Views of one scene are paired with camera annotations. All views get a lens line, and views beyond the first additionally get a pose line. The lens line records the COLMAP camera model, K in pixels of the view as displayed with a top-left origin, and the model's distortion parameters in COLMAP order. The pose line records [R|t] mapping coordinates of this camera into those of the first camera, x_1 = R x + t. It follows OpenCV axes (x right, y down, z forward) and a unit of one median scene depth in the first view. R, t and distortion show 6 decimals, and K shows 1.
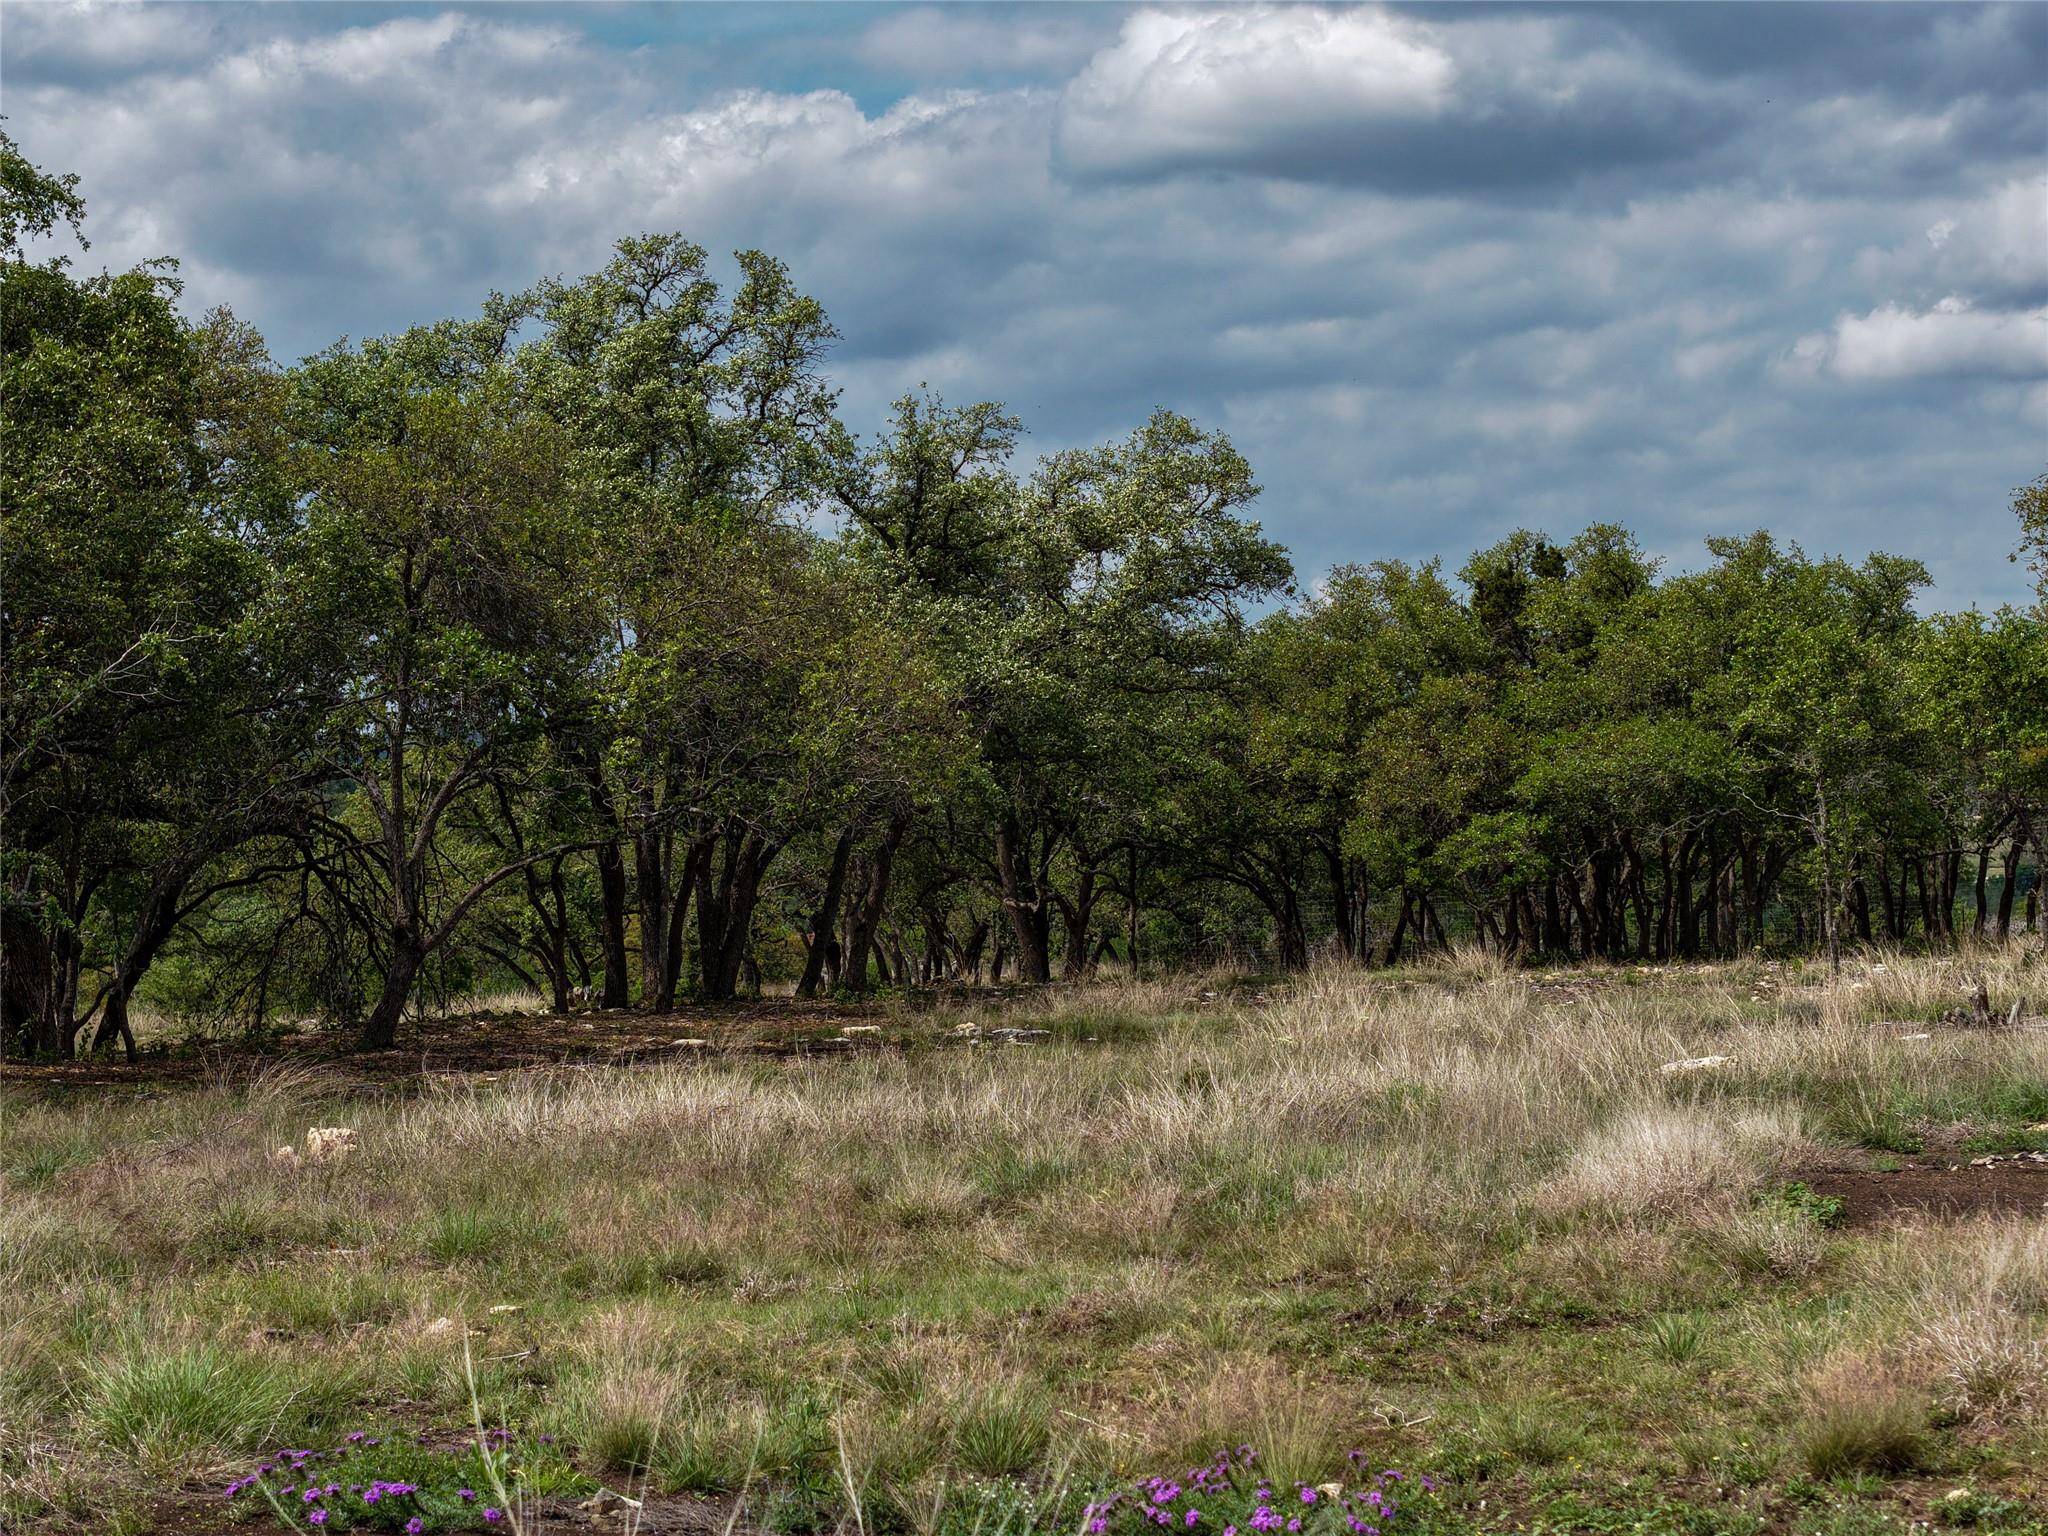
lens RADIAL K [[4119.1, 0, 1019.1], [0, 4119.1, 769.2], [0, 0, 1]] dist [-0.163794, 0.000000]
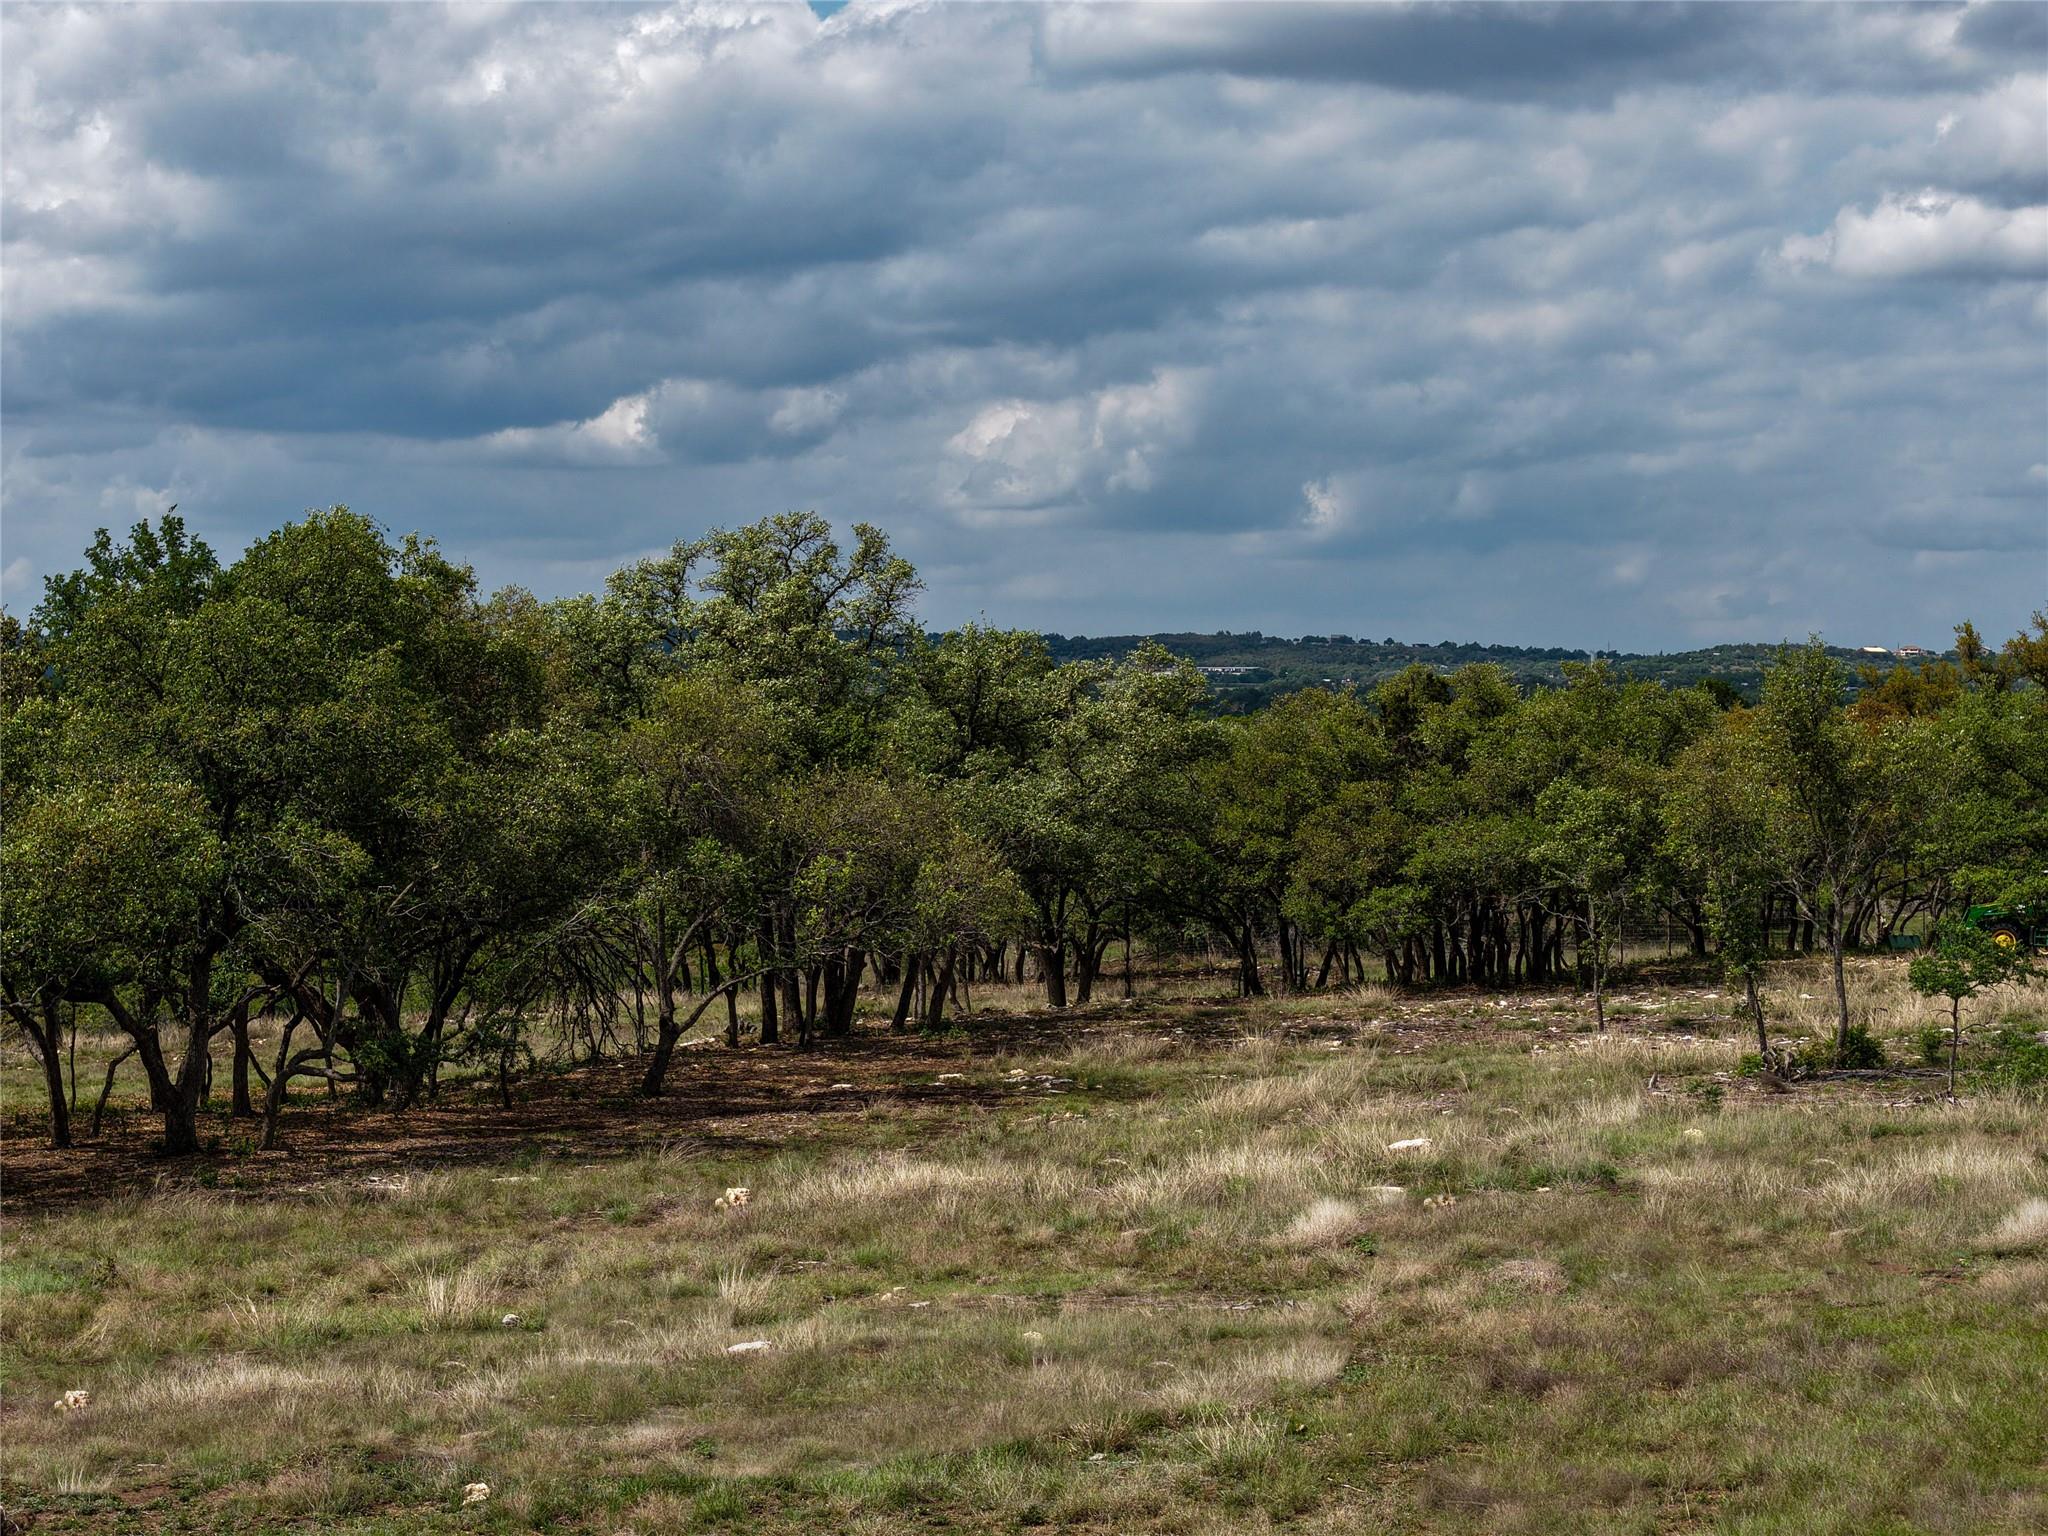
lens RADIAL K [[4119.1, 0, 1029.9], [0, 4119.1, 764.9], [0, 0, 1]] dist [-0.163794, 0.000000]
pose [[0.999987, -0.004855, 0.001484, -0.007927], [0.004821, 0.999745, 0.022039, -0.066471], [-0.001590, -0.022031, 0.999756, -0.416560]]
